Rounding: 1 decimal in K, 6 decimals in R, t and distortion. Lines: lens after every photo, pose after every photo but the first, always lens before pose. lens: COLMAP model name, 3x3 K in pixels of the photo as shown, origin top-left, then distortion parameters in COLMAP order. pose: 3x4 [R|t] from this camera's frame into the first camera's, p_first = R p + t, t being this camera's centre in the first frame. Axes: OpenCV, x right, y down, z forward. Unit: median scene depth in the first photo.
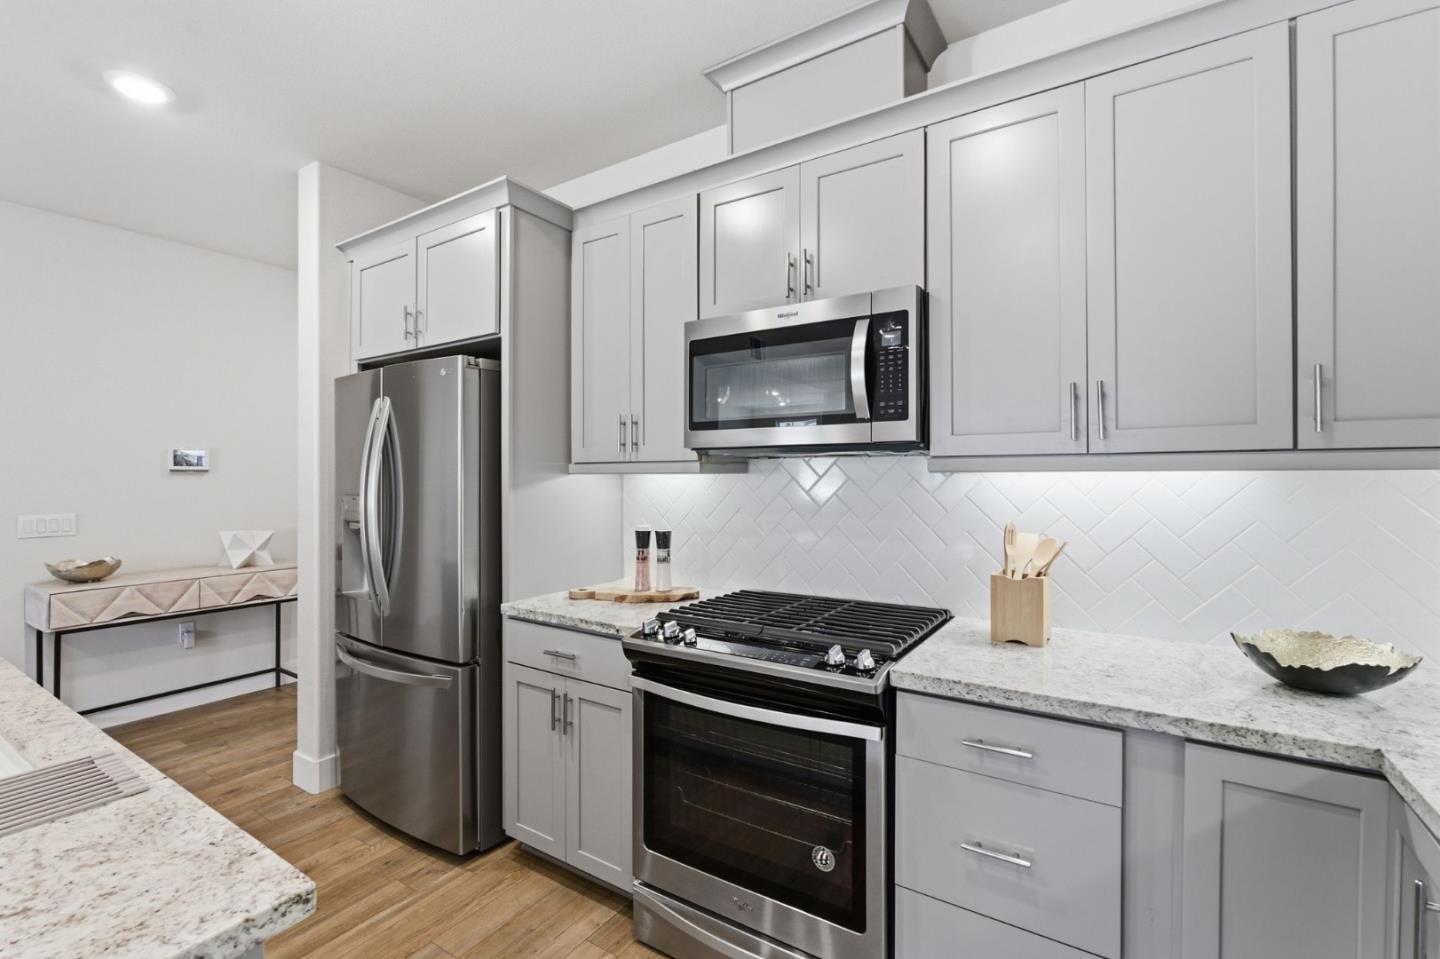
lens RADIAL K [[640.8, 0, 721.8], [0, 640.8, 476.5], [0, 0, 1]] dist [-0.005754, 0.000507]
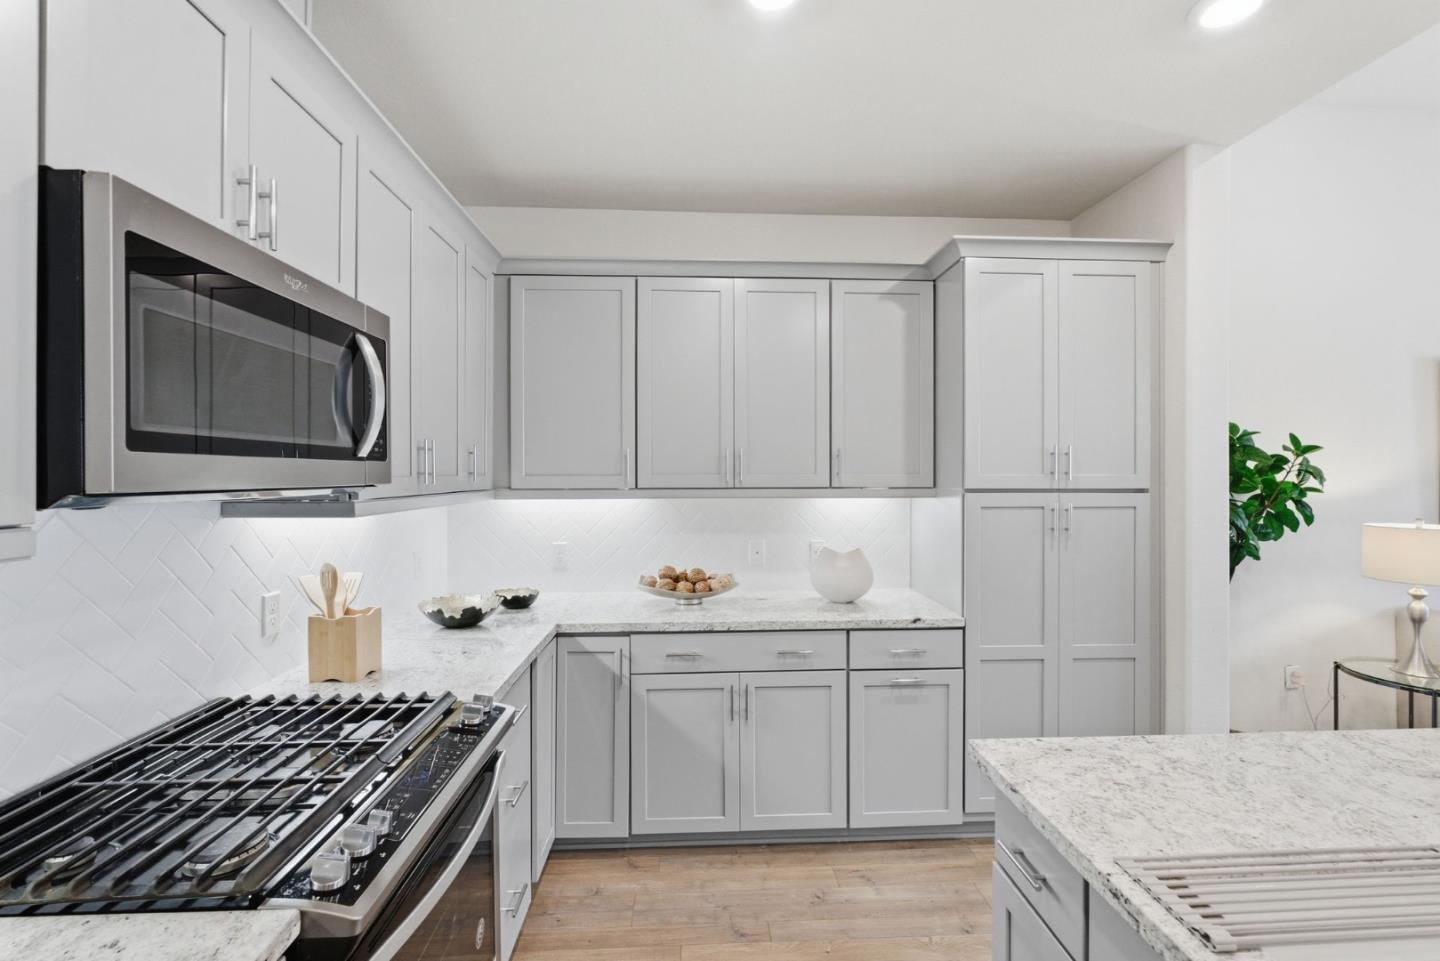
lens RADIAL K [[640.8, 0, 721.8], [0, 640.8, 477.5], [0, 0, 1]] dist [-0.005754, 0.000507]
pose [[-0.589694, -0.004718, 0.807613, -0.576847], [0.002164, 0.999970, 0.007422, -0.056527], [-0.807624, 0.006124, -0.589666, 0.910139]]
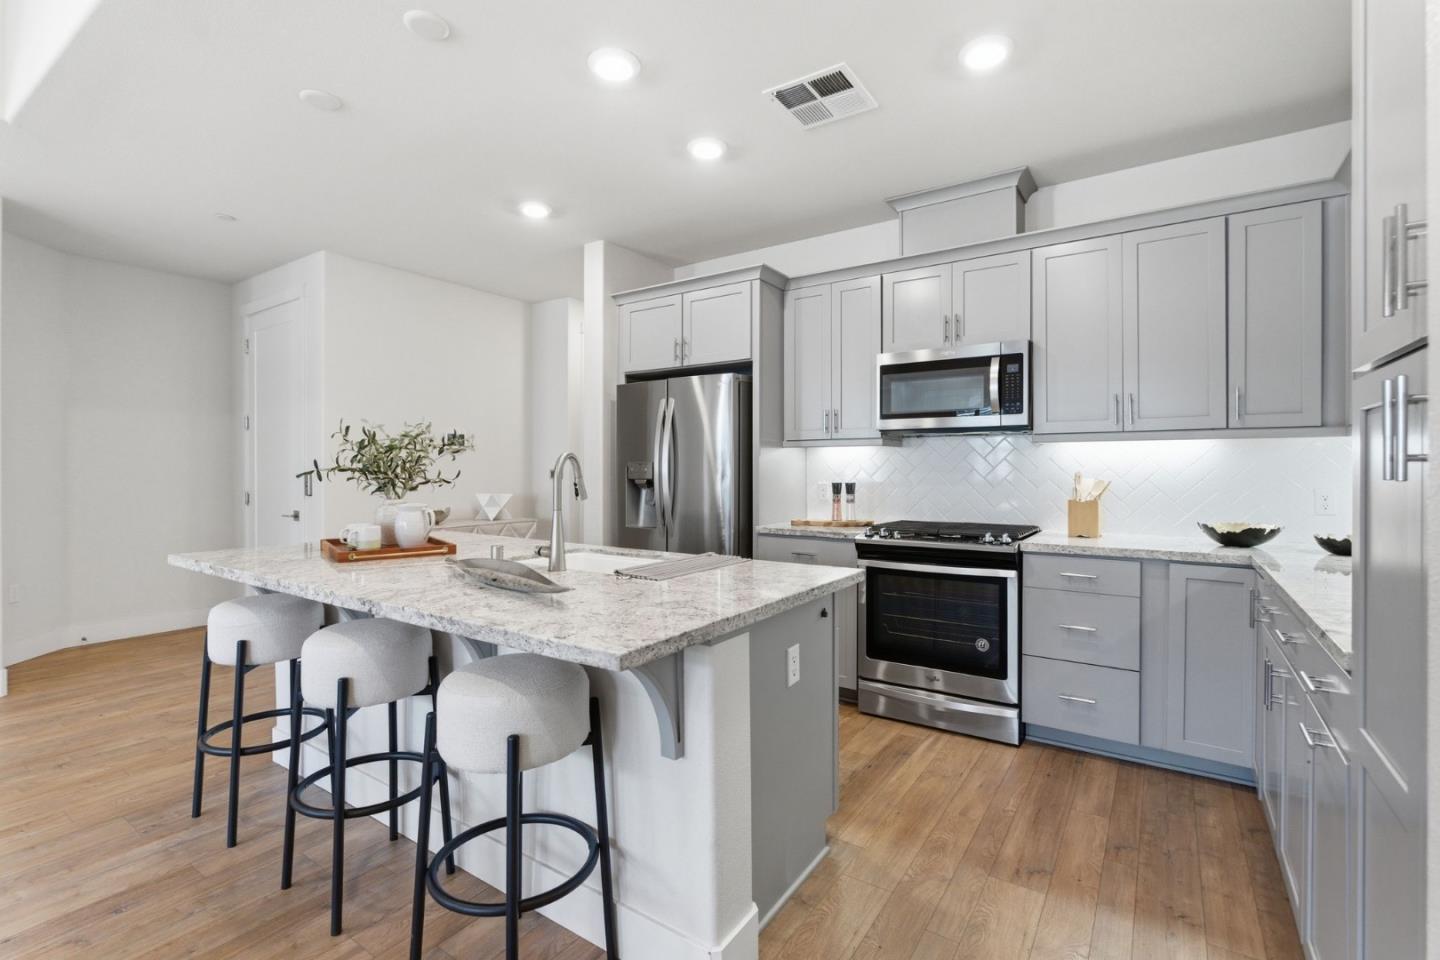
lens RADIAL K [[654.0, 0, 727.0], [0, 654.0, 469.7], [0, 0, 1]] dist [-0.005469, 0.000630]
pose [[0.999854, 0.001642, -0.017034, -0.407132], [-0.001613, 0.999997, 0.001678, 0.055195], [0.017037, -0.001650, 0.999854, -0.683617]]
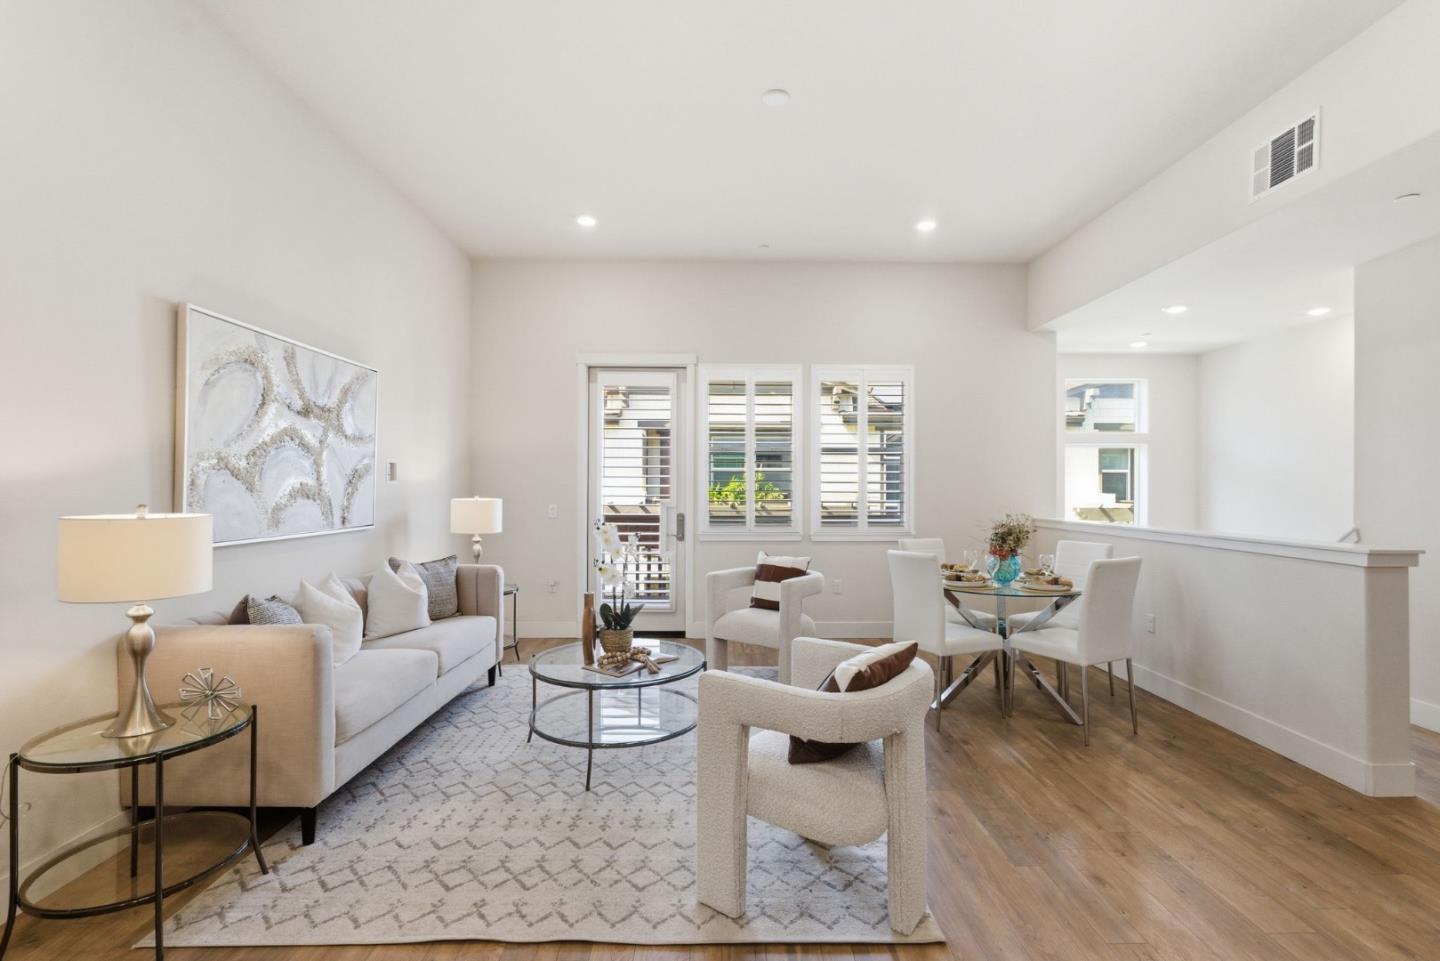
lens RADIAL K [[654.9, 0, 725.2], [0, 654.9, 483.1], [0, 0, 1]] dist [-0.004734, -0.001039]
pose [[-0.829869, -0.001594, -0.557955, -0.537371], [-0.000702, 0.999998, -0.001813, 0.011204], [0.557957, -0.001112, -0.829869, 0.211466]]
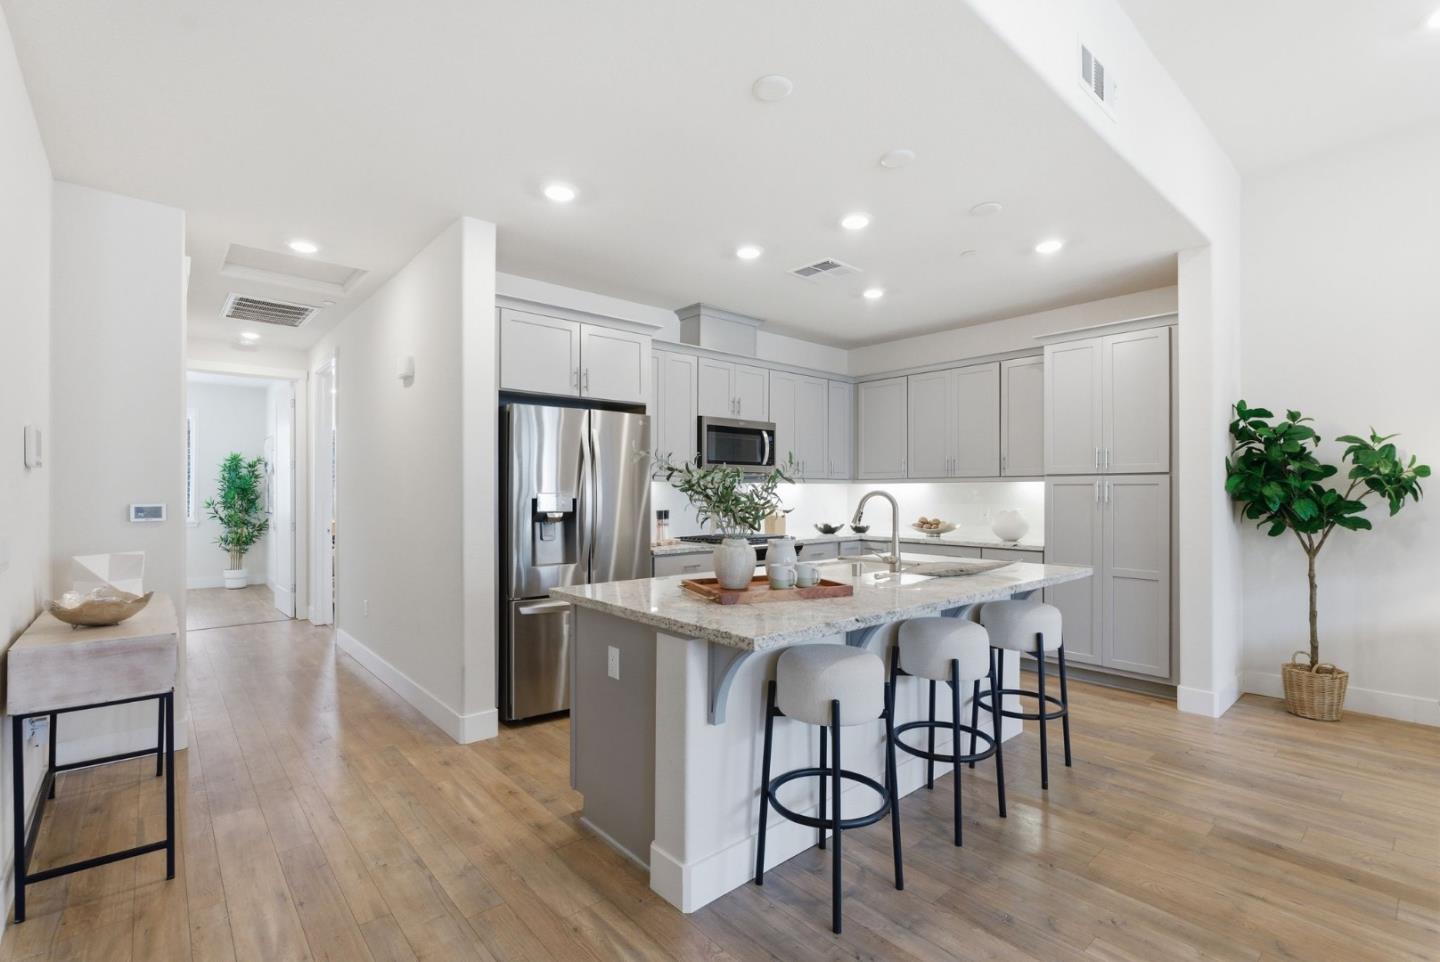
lens RADIAL K [[651.4, 0, 724.4], [0, 651.4, 490.5], [0, 0, 1]] dist [-0.005806, 0.000351]
pose [[0.266813, 0.003971, 0.963740, -2.229113], [0.000375, 0.999991, -0.004224, 0.035361], [-0.963748, 0.001488, 0.266809, 0.306258]]
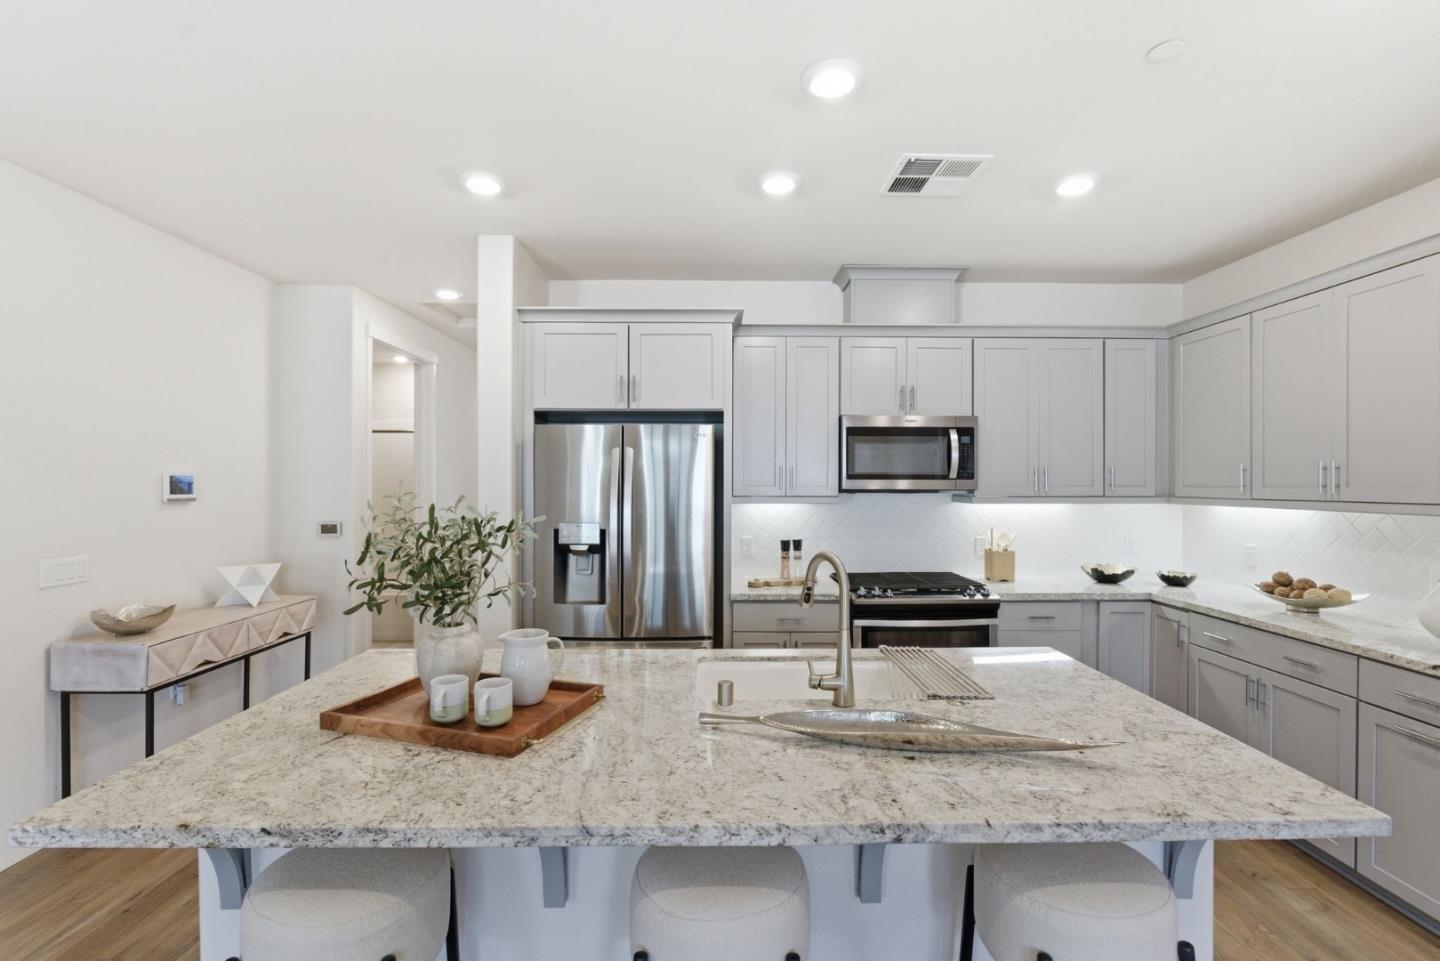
lens RADIAL K [[654.9, 0, 725.2], [0, 654.9, 483.1], [0, 0, 1]] dist [-0.004734, -0.001039]
pose [[0.828193, 0.002008, 0.560440, -1.261631], [-0.002188, 0.999998, -0.000349, -0.058428], [-0.560439, -0.000937, 0.828195, -0.259615]]
